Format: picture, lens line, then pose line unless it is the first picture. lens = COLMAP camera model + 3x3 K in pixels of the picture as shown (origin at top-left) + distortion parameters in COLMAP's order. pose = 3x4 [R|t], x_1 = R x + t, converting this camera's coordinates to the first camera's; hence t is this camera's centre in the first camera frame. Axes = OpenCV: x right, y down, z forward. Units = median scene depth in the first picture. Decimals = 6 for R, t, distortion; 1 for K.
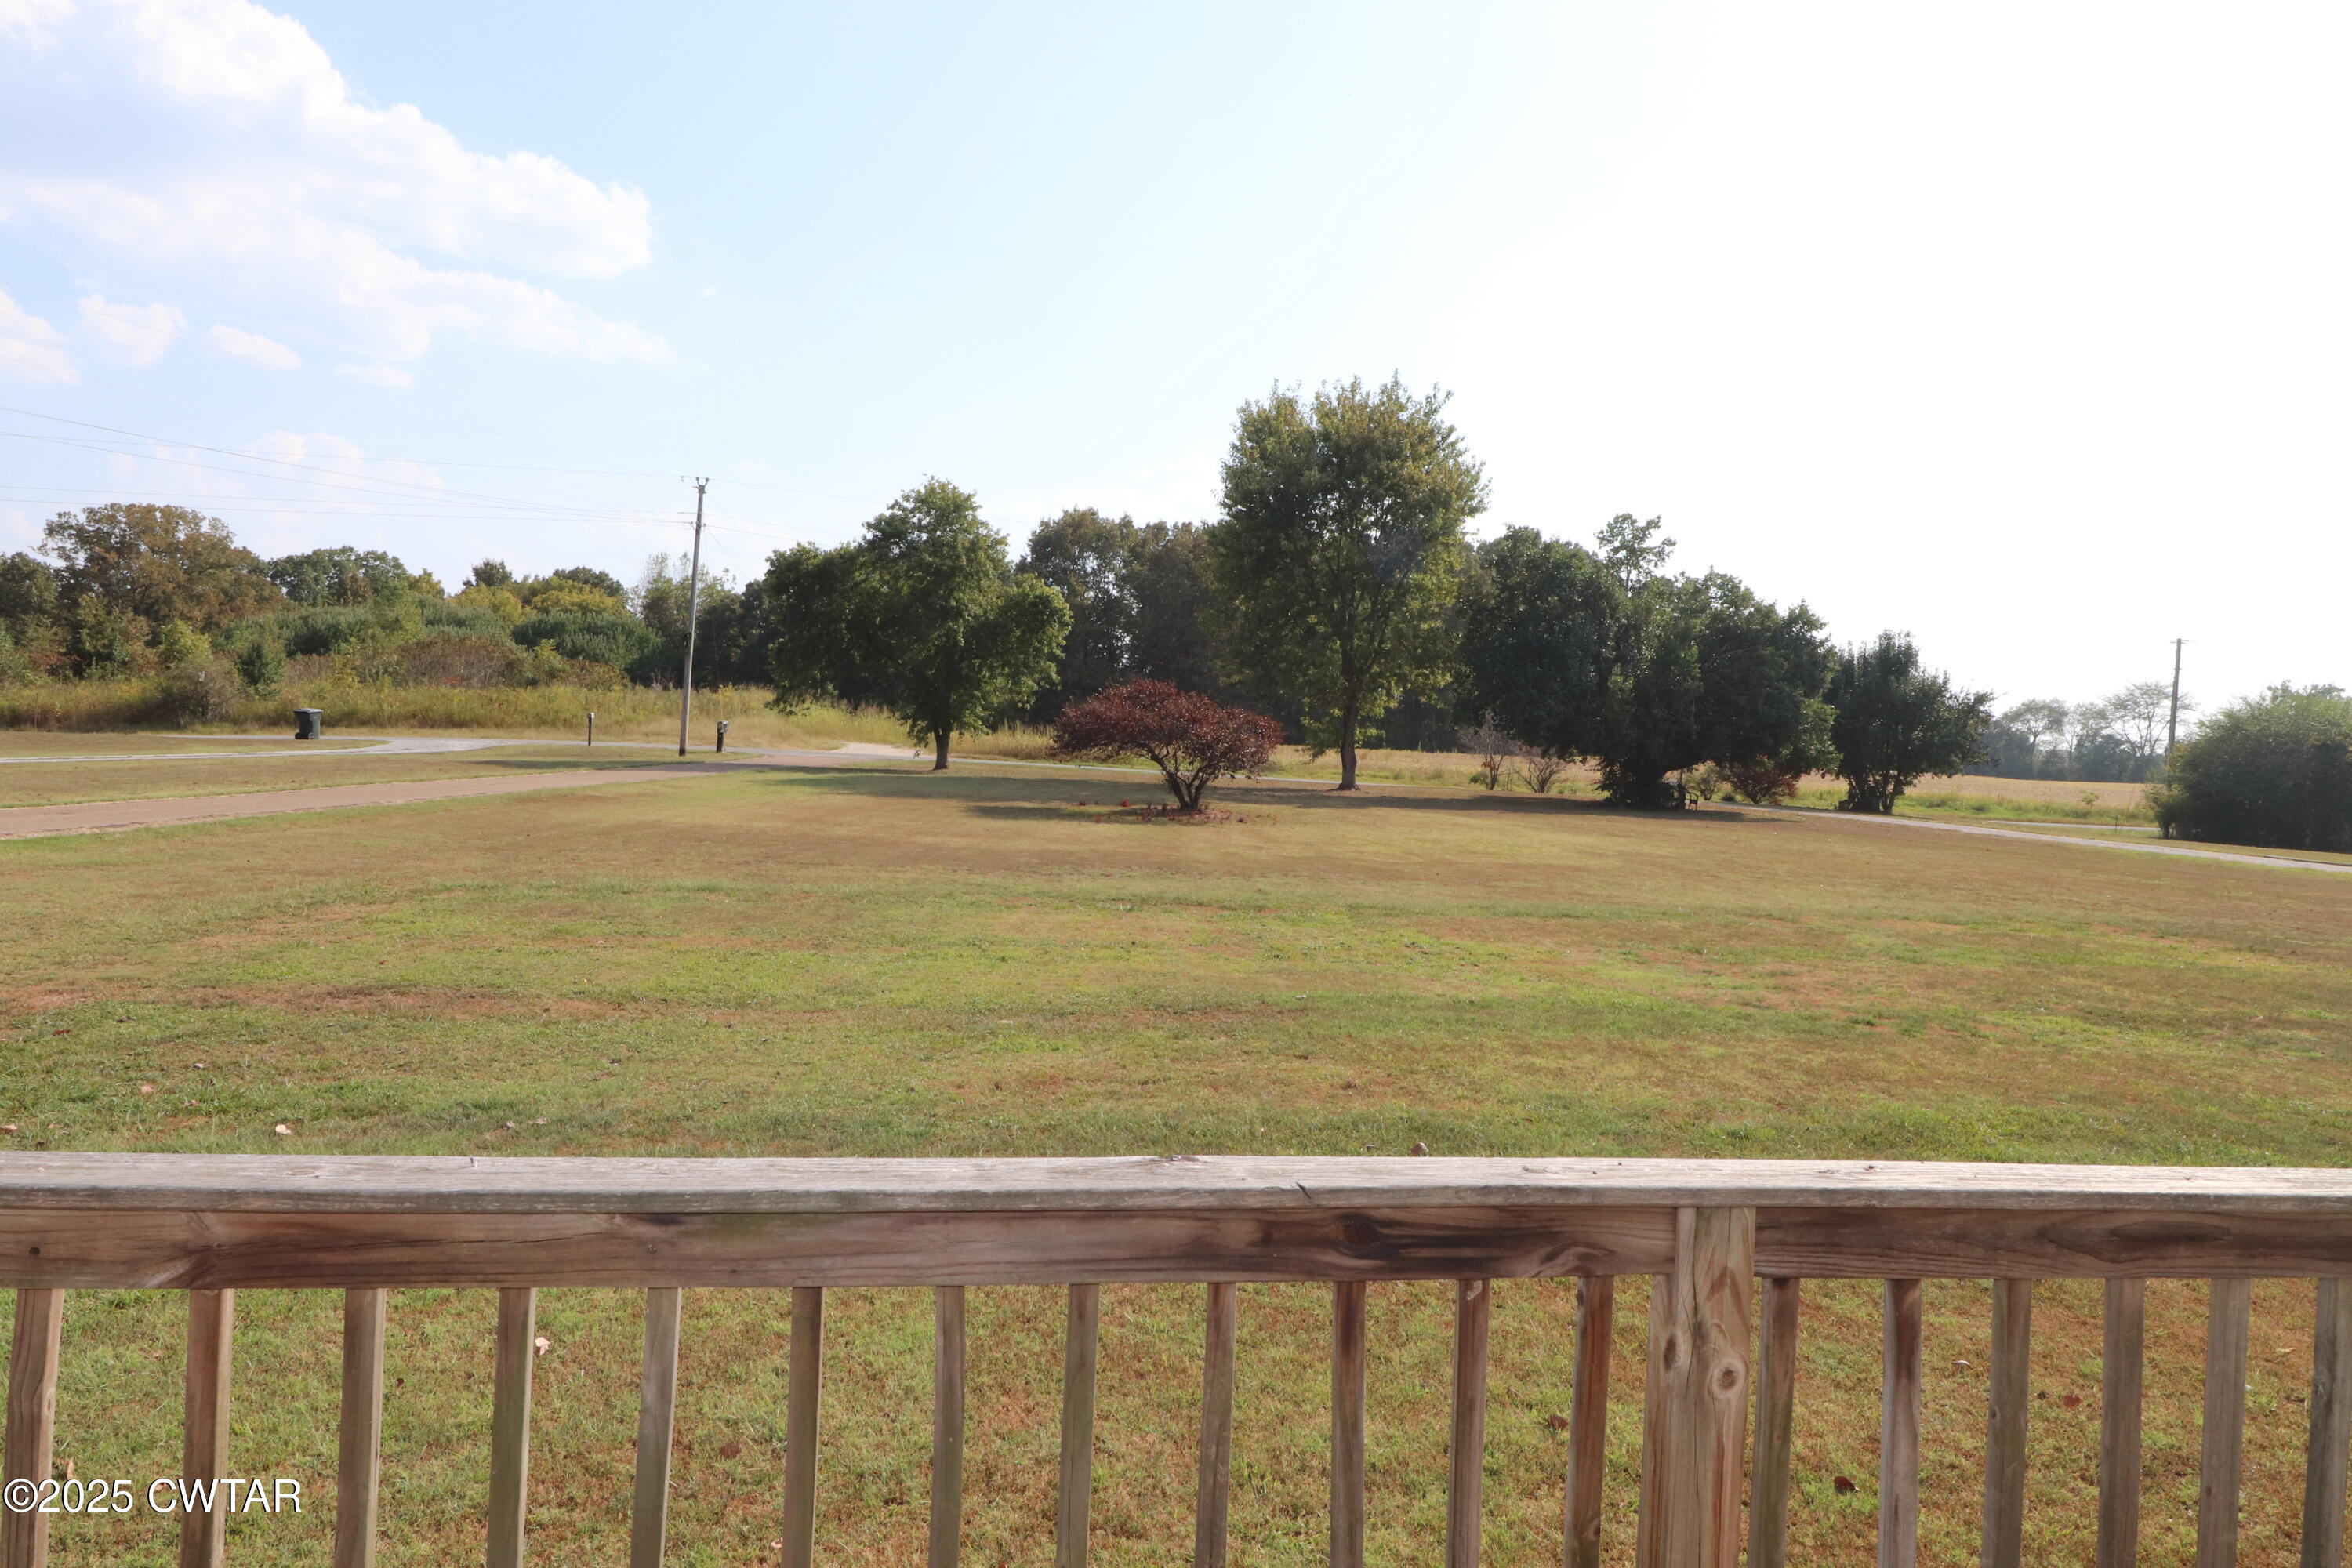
lens RADIAL K [[1635.9, 0, 1177.8], [0, 1635.9, 773.5], [0, 0, 1]] dist [0.007165, -0.007730]
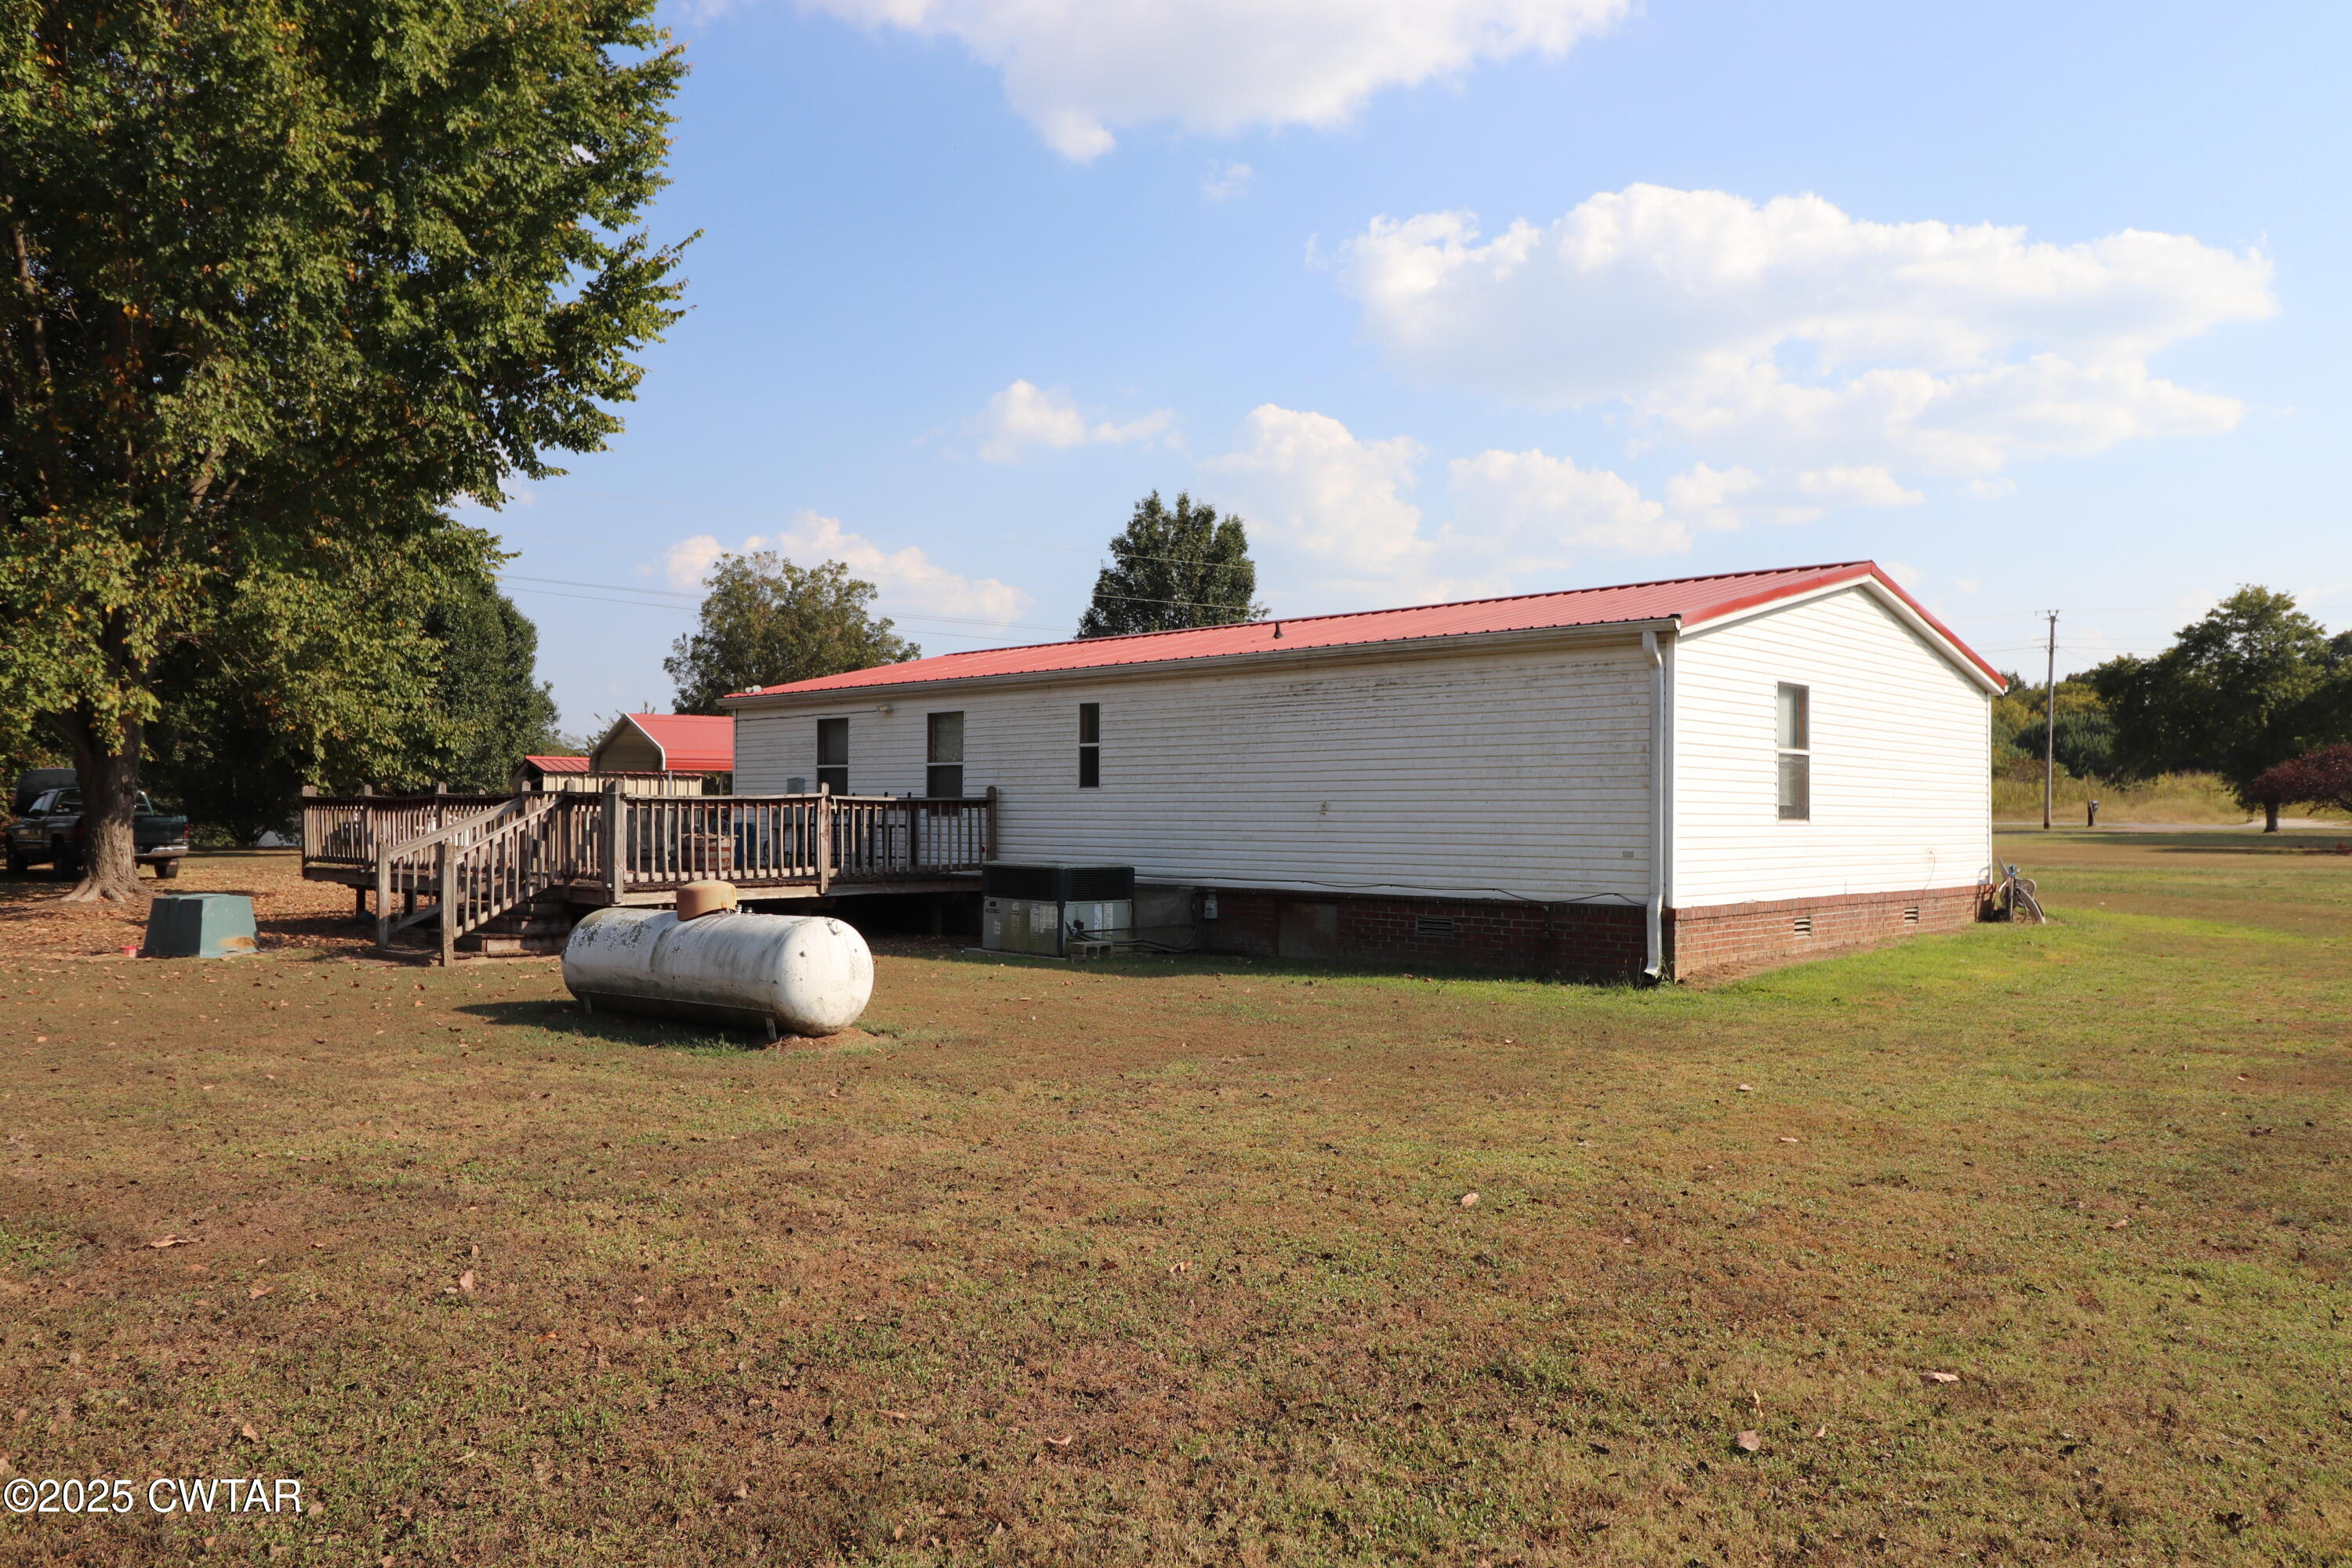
lens RADIAL K [[1635.9, 0, 1177.8], [0, 1635.9, 773.5], [0, 0, 1]] dist [0.007165, -0.007730]
pose [[0.617679, -0.058309, -0.784266, 0.697985], [0.005550, 0.997546, -0.069795, 0.077608], [0.786411, 0.038759, 0.616487, -0.786119]]
